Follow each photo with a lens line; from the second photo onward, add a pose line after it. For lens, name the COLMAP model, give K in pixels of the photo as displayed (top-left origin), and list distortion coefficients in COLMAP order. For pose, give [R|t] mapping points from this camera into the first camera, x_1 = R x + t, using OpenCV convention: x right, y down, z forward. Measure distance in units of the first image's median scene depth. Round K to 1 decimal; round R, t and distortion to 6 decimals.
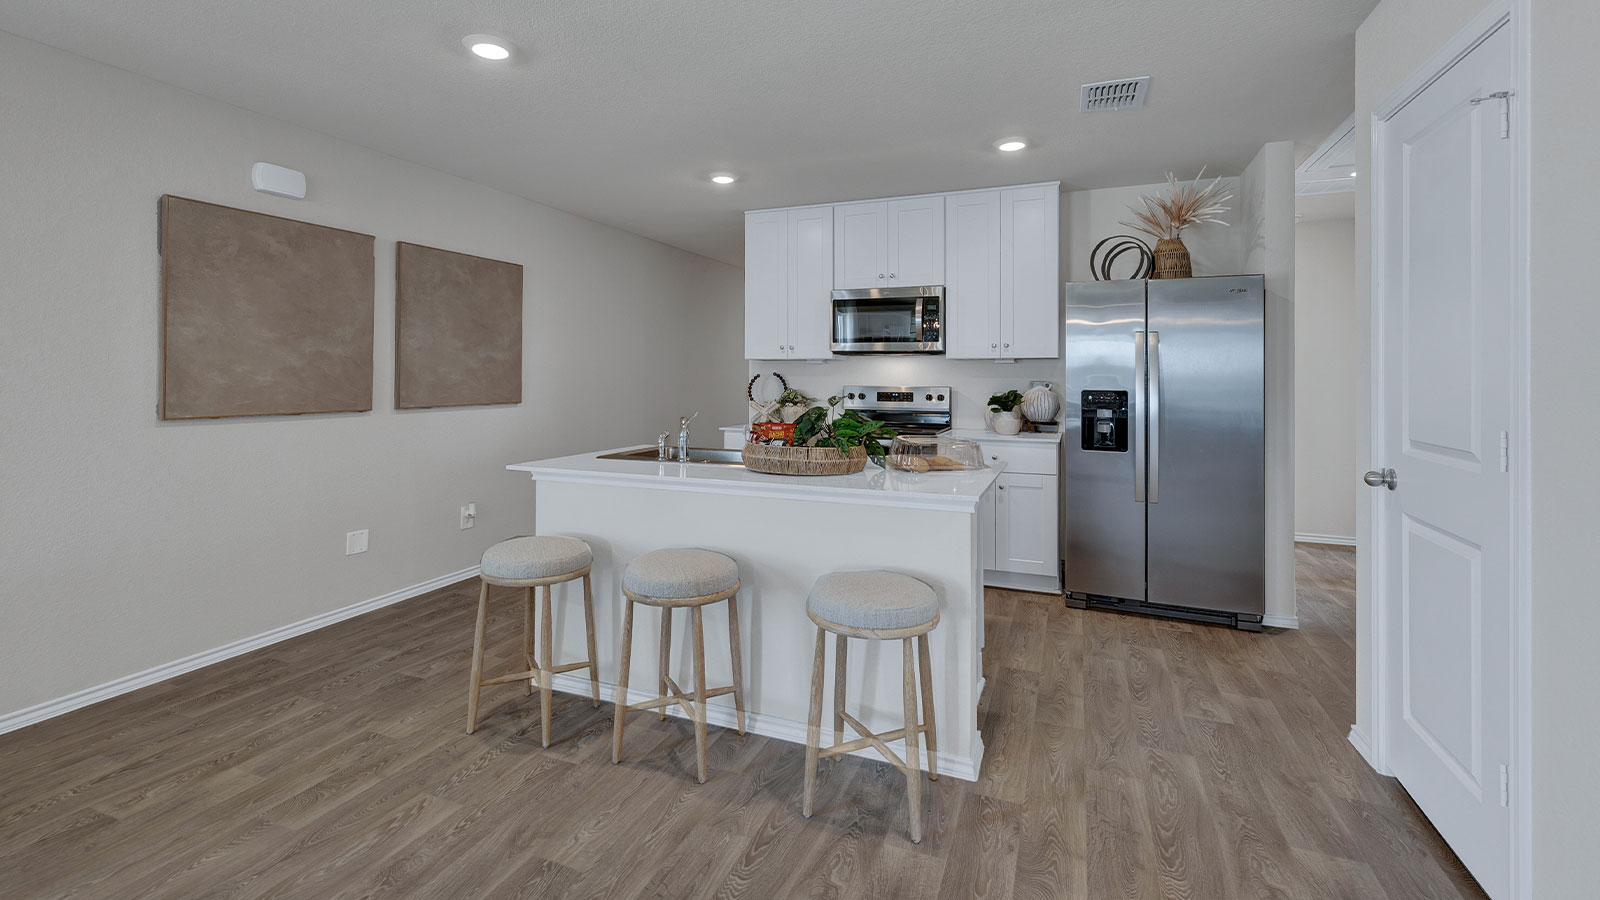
lens RADIAL K [[702.7, 0, 776.6], [0, 702.7, 367.1], [0, 0, 1]] dist [0.003462, 0.000601]
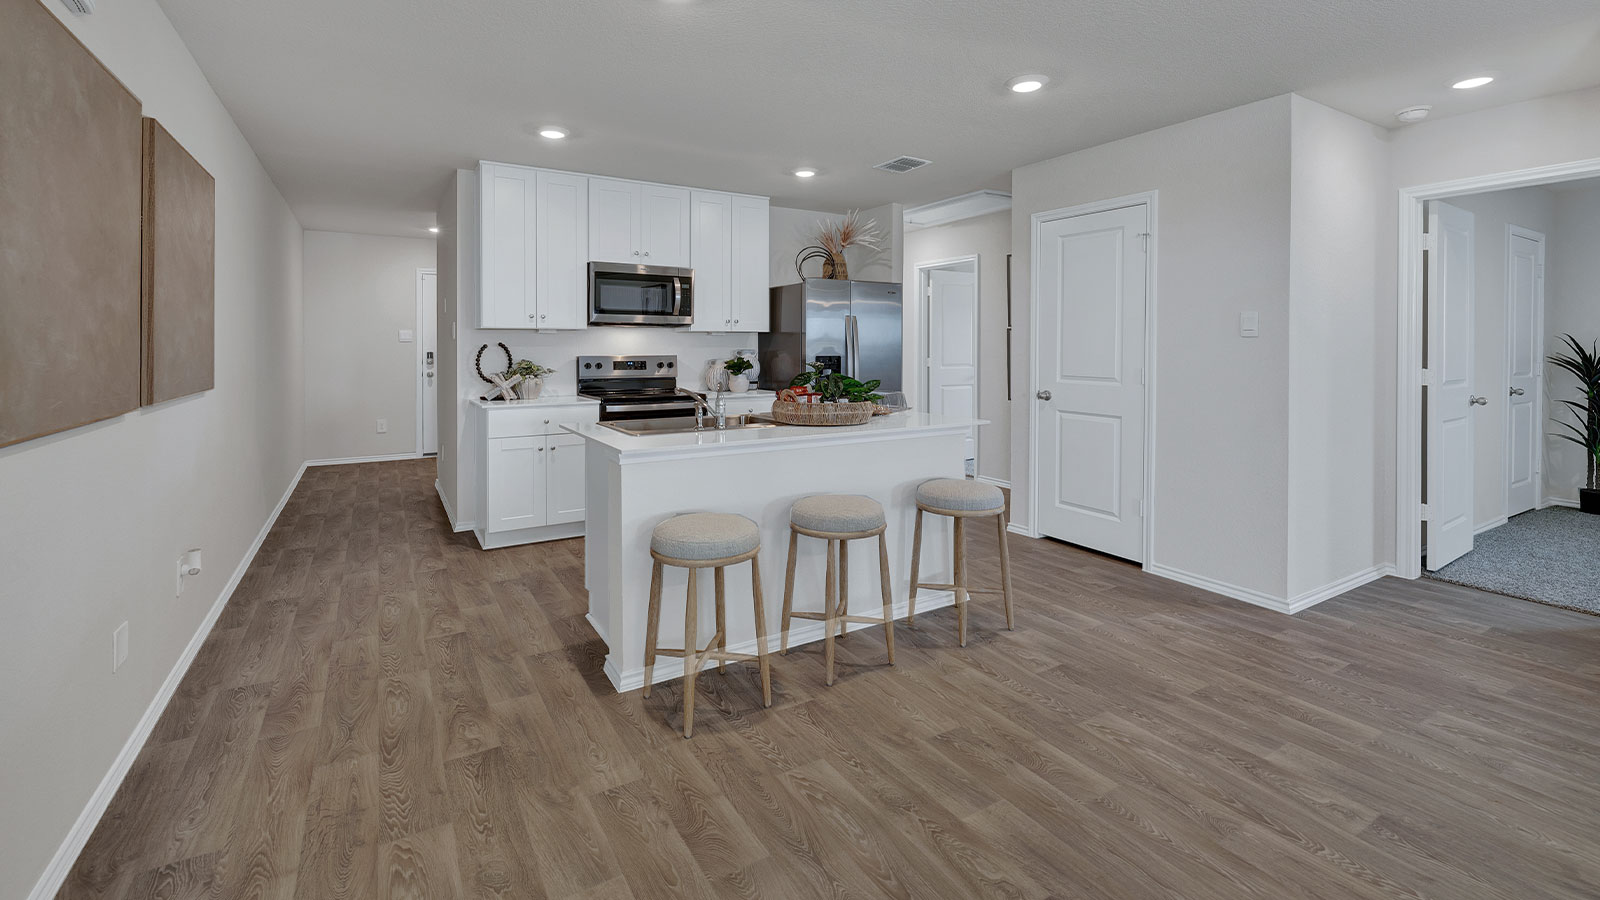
lens RADIAL K [[691.4, 0, 780.0], [0, 691.4, 348.4], [0, 0, 1]] dist [0.003250, 0.000243]
pose [[0.590590, -0.006749, 0.806944, -0.747996], [-0.008287, 0.999862, 0.014427, -0.001188], [-0.806929, -0.015208, 0.590452, 0.258087]]
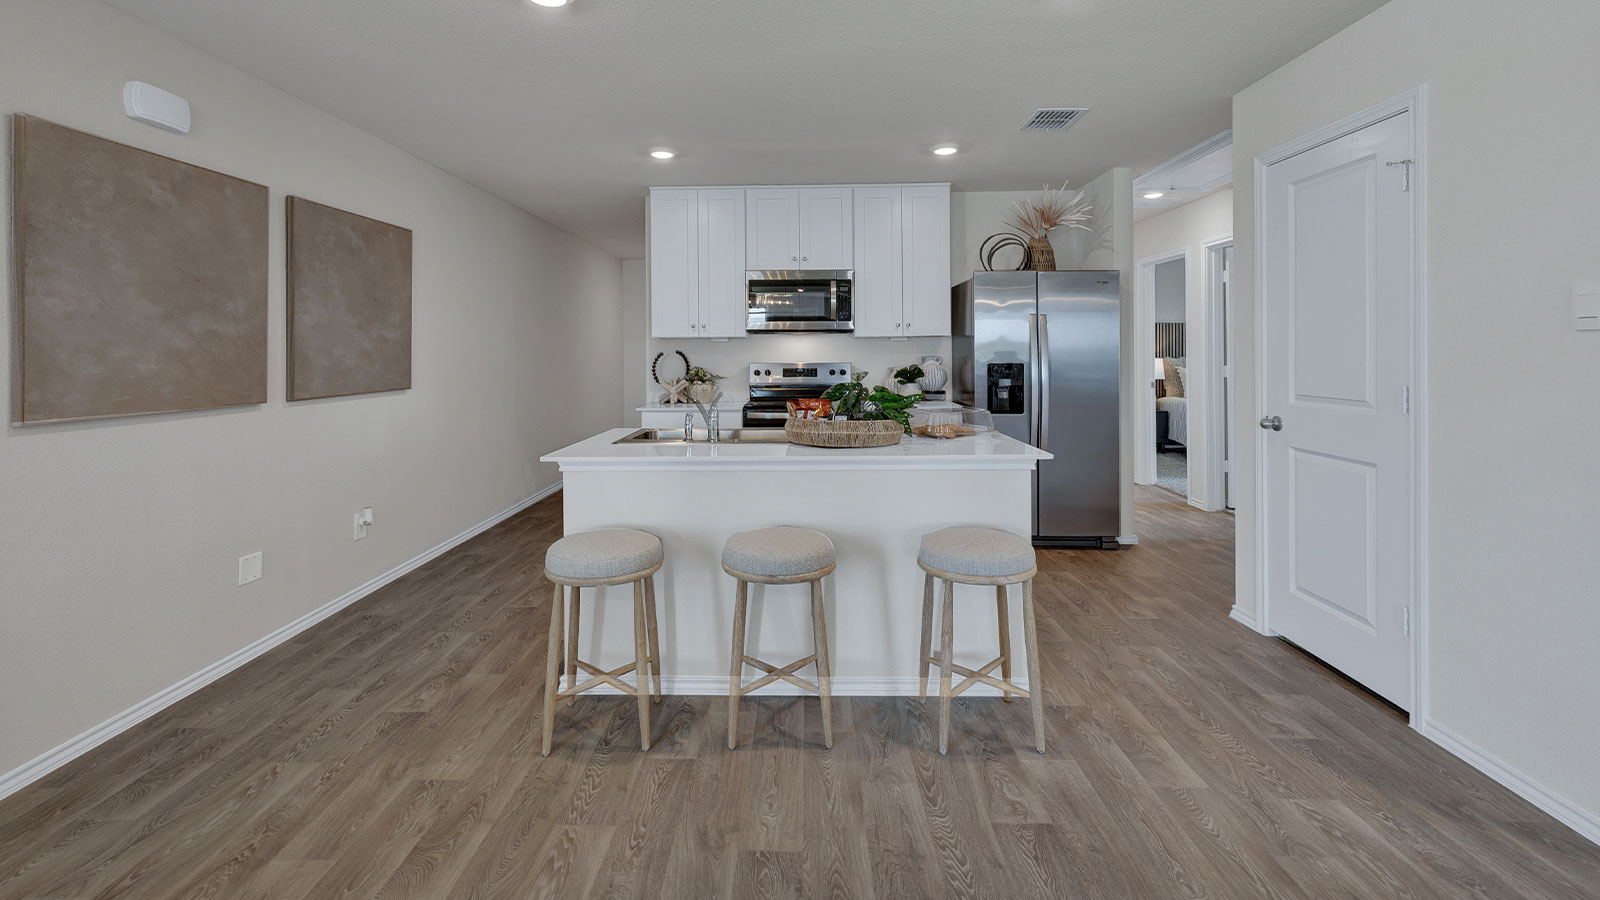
lens RADIAL K [[691.4, 0, 780.0], [0, 691.4, 348.4], [0, 0, 1]] dist [0.003250, 0.000243]
pose [[0.932419, -0.009353, 0.361257, -0.323150], [0.006879, 0.999943, 0.008136, -0.003942], [-0.361312, -0.005101, 0.932431, 0.046897]]
